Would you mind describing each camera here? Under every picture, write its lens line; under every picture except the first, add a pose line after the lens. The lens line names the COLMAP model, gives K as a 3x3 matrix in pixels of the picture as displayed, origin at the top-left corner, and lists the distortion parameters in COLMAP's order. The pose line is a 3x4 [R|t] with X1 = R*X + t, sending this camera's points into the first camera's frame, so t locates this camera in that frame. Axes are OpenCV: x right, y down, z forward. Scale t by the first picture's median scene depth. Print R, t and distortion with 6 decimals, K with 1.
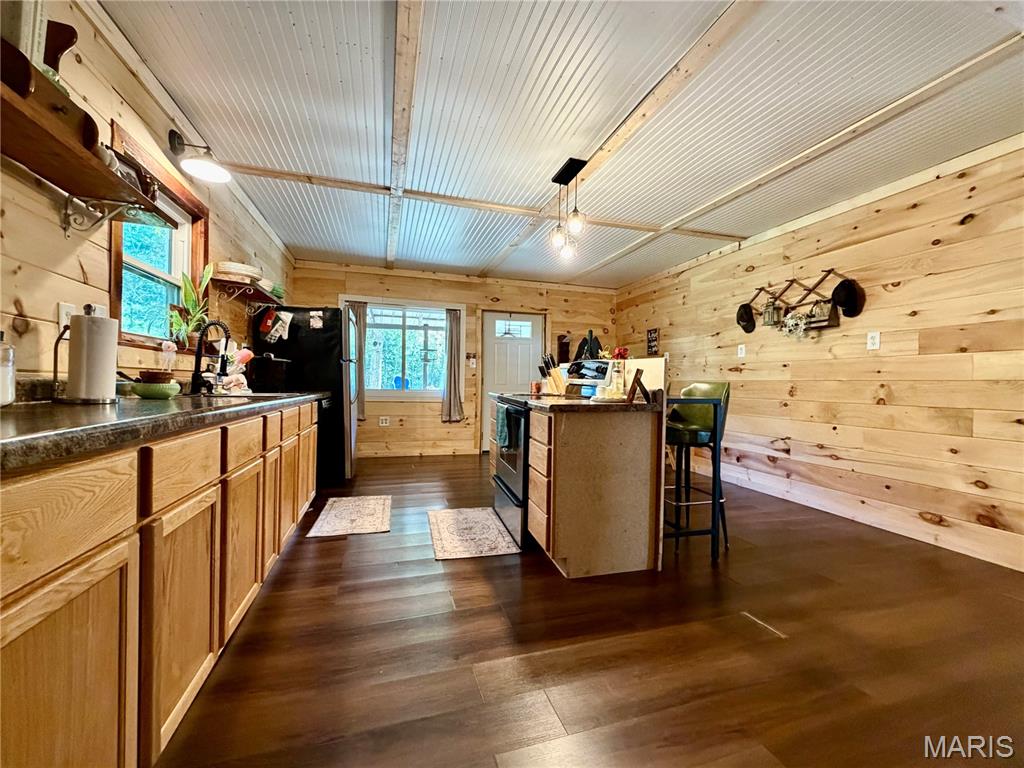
lens RADIAL K [[420.1, 0, 514.9], [0, 420.1, 385.7], [0, 0, 1]] dist [0.000256, -0.000556]
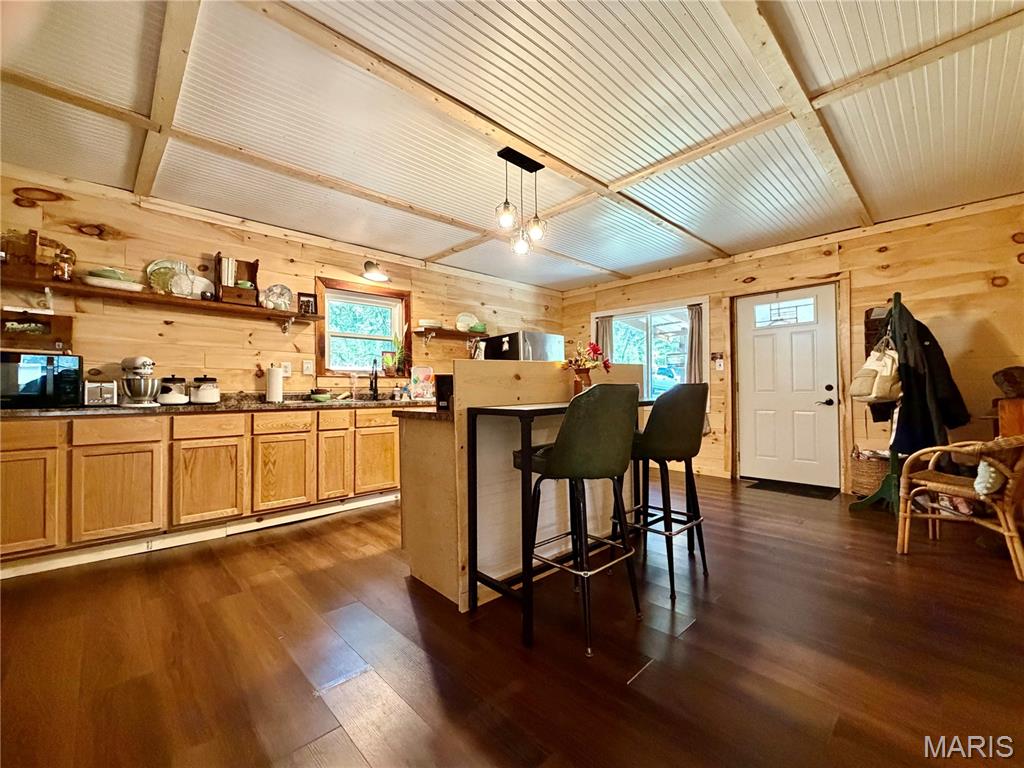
lens RADIAL K [[420.1, 0, 509.1], [0, 420.1, 385.2], [0, 0, 1]] dist [0.000256, -0.000556]
pose [[0.452714, -0.027439, -0.891234, 0.443838], [0.008737, 0.999615, -0.026337, 0.003195], [0.891613, 0.004136, 0.452779, 0.271661]]
